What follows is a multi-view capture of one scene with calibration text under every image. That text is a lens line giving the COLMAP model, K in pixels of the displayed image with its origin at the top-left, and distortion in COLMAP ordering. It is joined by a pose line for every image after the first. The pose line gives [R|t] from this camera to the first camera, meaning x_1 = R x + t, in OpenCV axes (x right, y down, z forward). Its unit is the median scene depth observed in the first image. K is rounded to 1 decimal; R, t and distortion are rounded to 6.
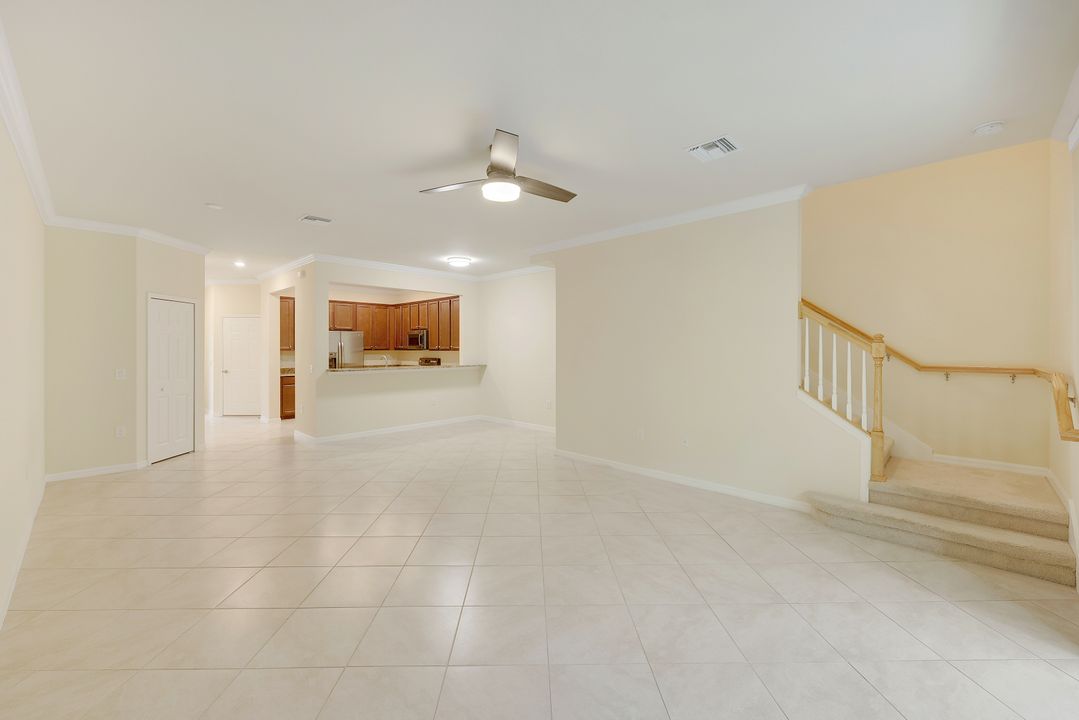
lens RADIAL K [[443.7, 0, 540.7], [0, 443.7, 346.5], [0, 0, 1]] dist [-0.000614, -0.000353]
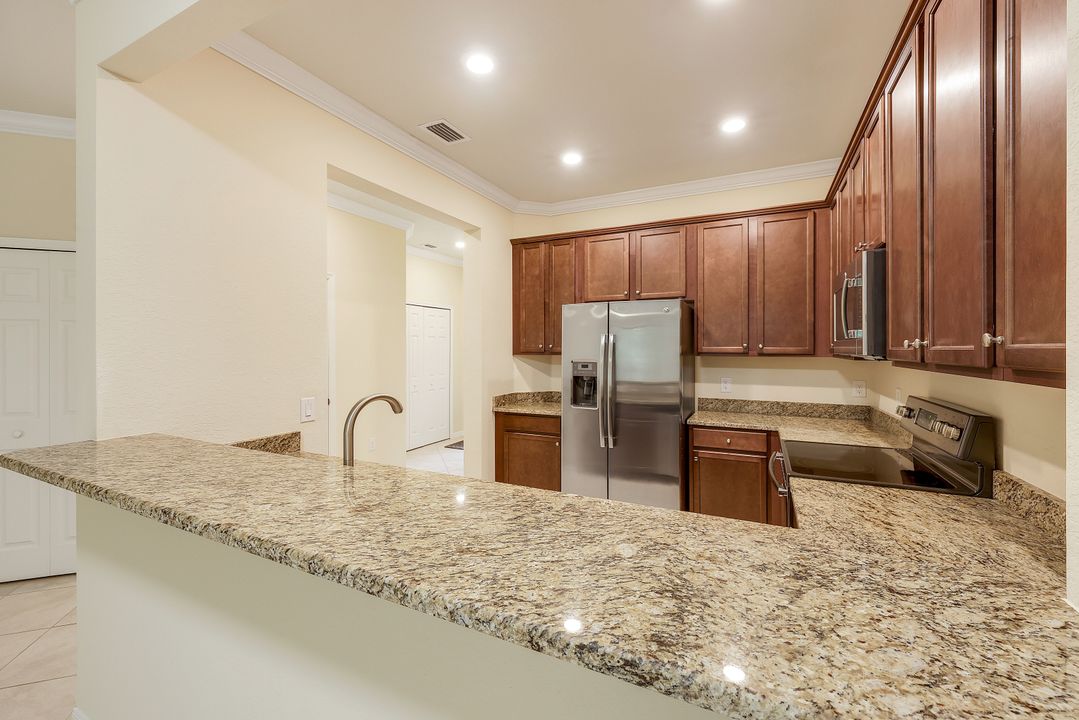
lens RADIAL K [[443.7, 0, 540.7], [0, 443.7, 346.5], [0, 0, 1]] dist [-0.000614, -0.000353]
pose [[0.309918, -0.000698, -0.950763, -0.140514], [0.002104, 0.999998, -0.000049, 0.001370], [0.950761, -0.001985, 0.309919, 0.898776]]
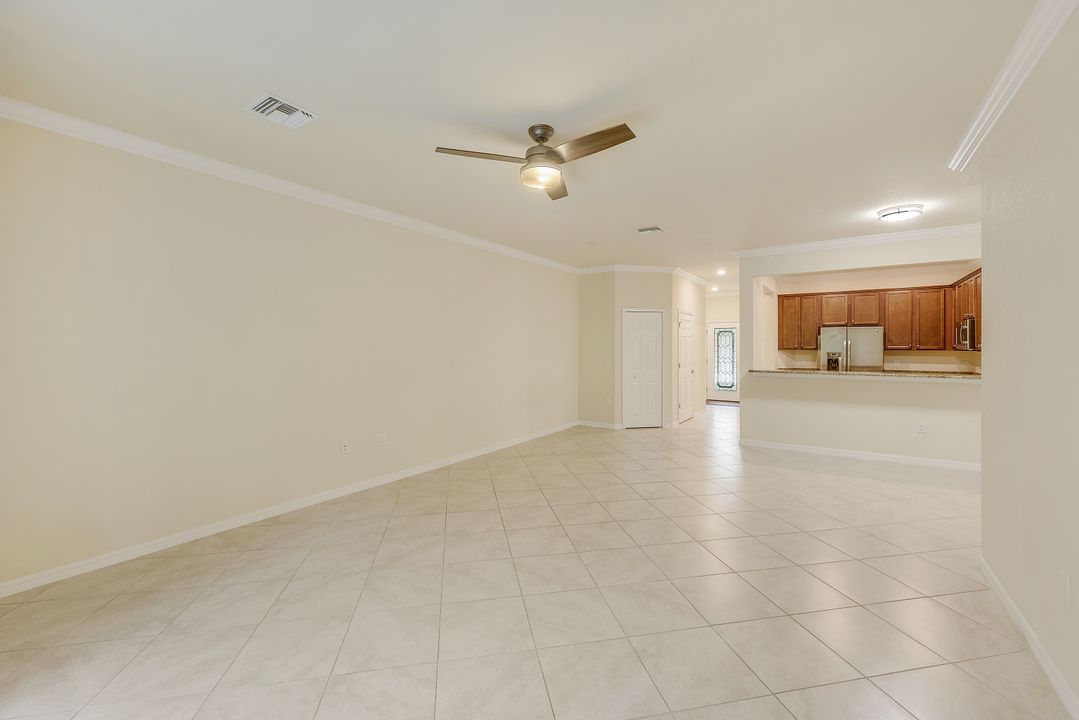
lens RADIAL K [[443.7, 0, 540.7], [0, 443.7, 346.5], [0, 0, 1]] dist [-0.000614, -0.000353]
pose [[0.175457, 0.000279, -0.984487, 0.294347], [0.001475, 0.999999, 0.000547, 0.001027], [0.984486, -0.001548, 0.175456, 0.299945]]
